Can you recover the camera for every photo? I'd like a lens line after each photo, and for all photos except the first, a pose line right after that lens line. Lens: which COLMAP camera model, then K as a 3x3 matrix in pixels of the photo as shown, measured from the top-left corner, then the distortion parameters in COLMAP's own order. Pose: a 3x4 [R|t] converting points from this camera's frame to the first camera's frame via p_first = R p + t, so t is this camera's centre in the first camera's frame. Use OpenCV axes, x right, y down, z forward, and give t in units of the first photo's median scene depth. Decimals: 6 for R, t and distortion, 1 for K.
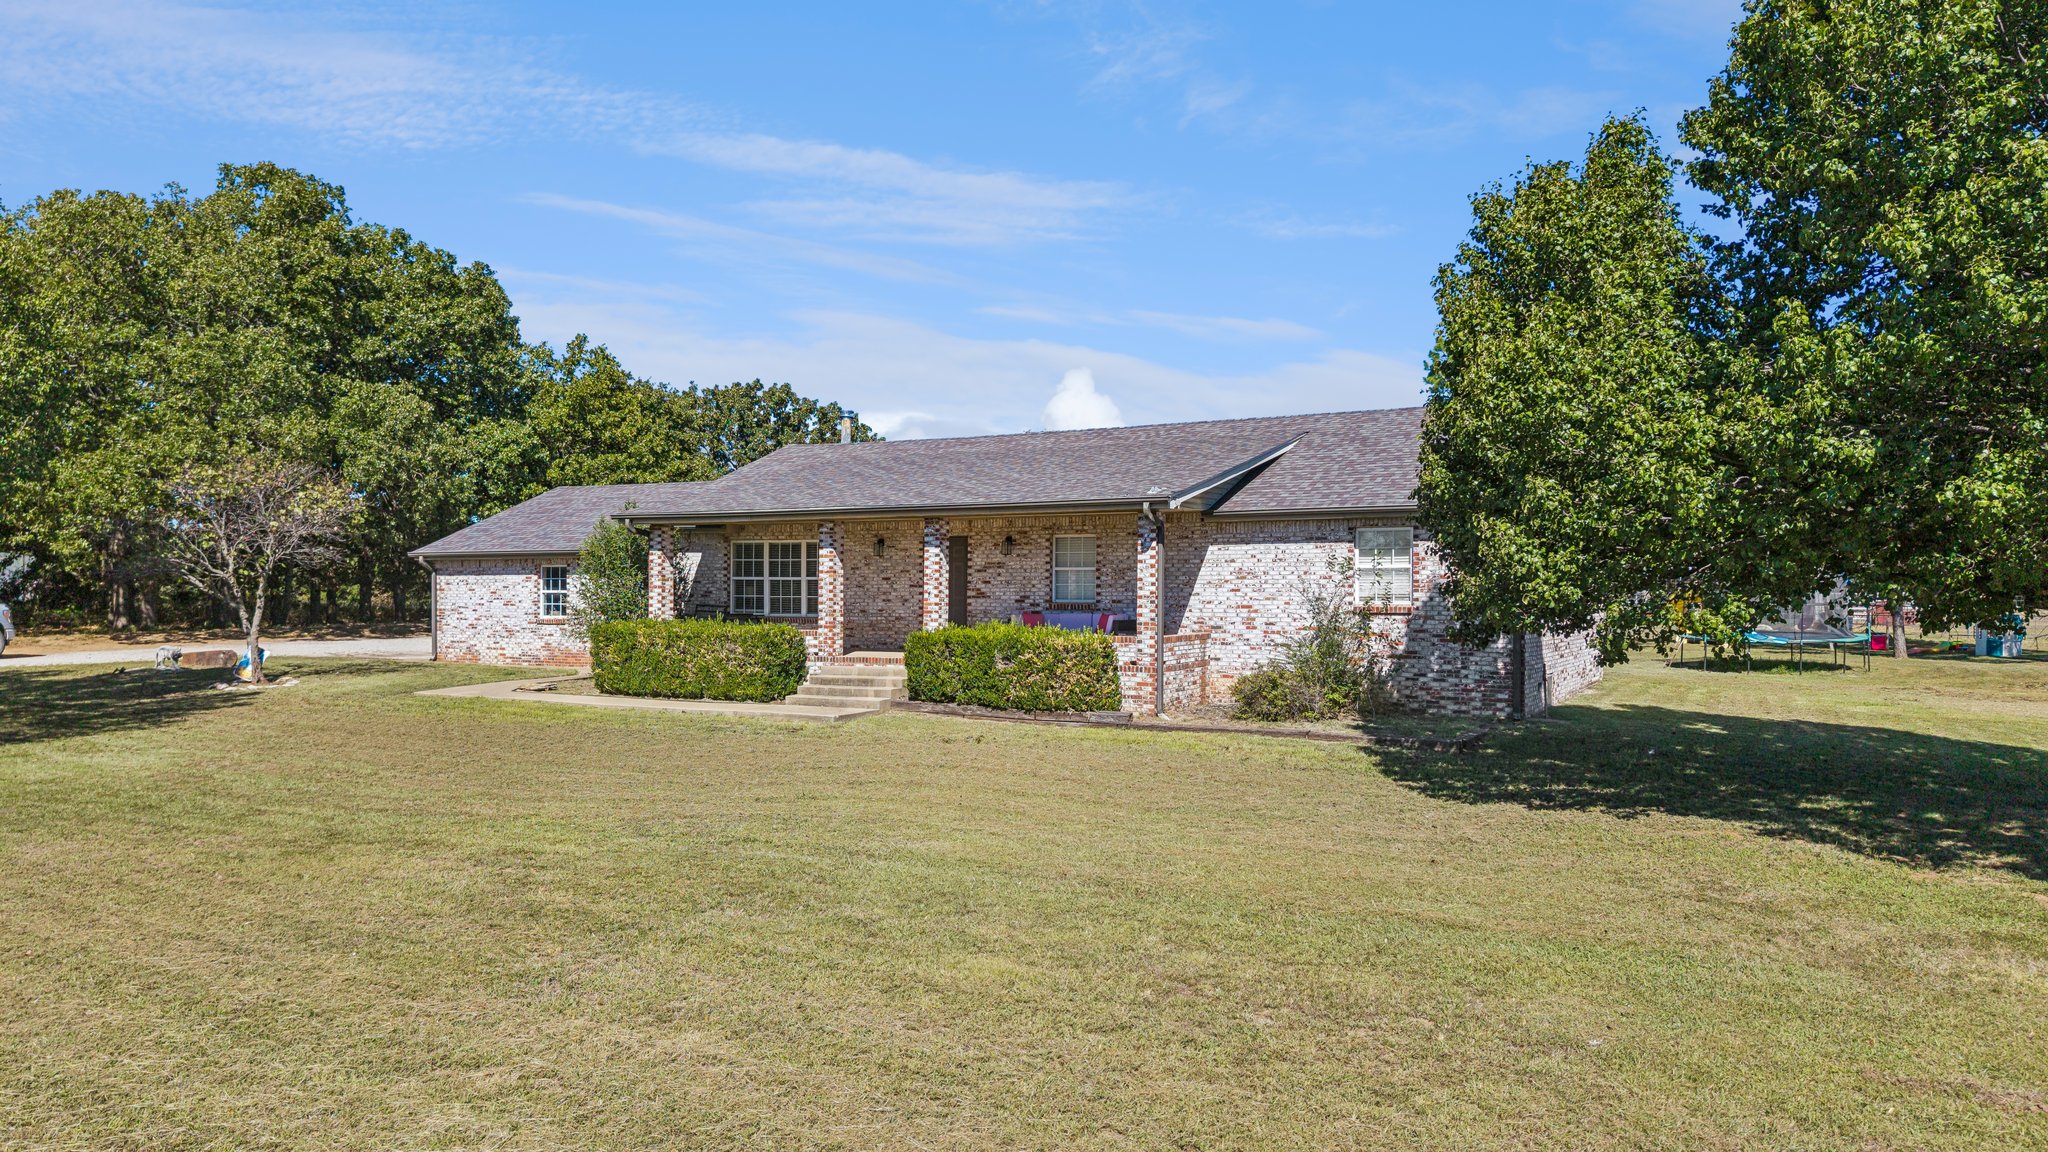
lens RADIAL K [[1405.7, 0, 1024.0], [0, 1405.7, 576.0], [0, 0, 1]] dist [0.021371, -0.053397]
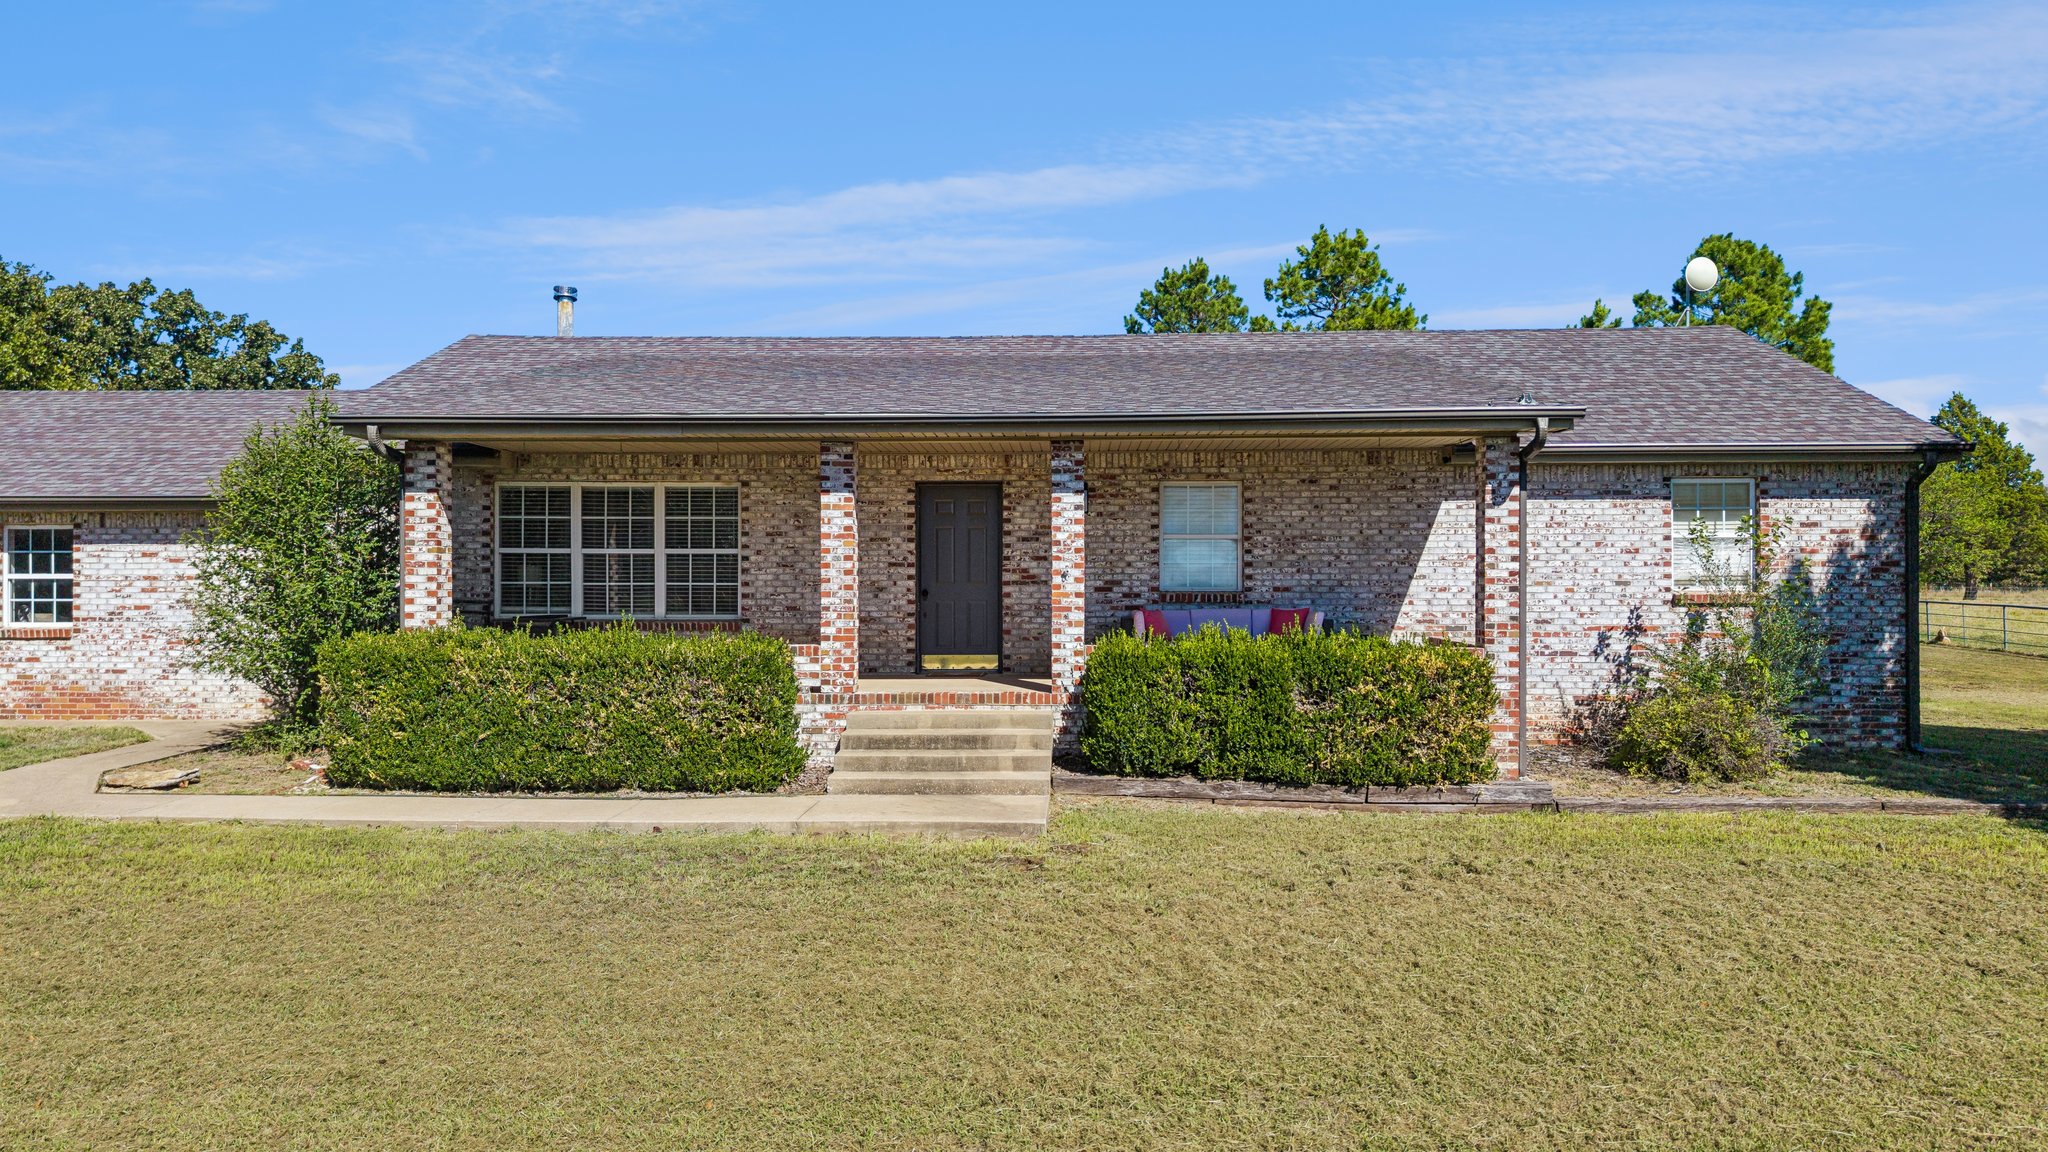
lens RADIAL K [[1405.7, 0, 1024.0], [0, 1405.7, 576.0], [0, 0, 1]] dist [0.021371, -0.053397]
pose [[0.895025, -0.000928, 0.446015, -0.316062], [-0.002813, 0.999966, 0.007725, 0.007813], [-0.446007, -0.008169, 0.894992, 0.488845]]
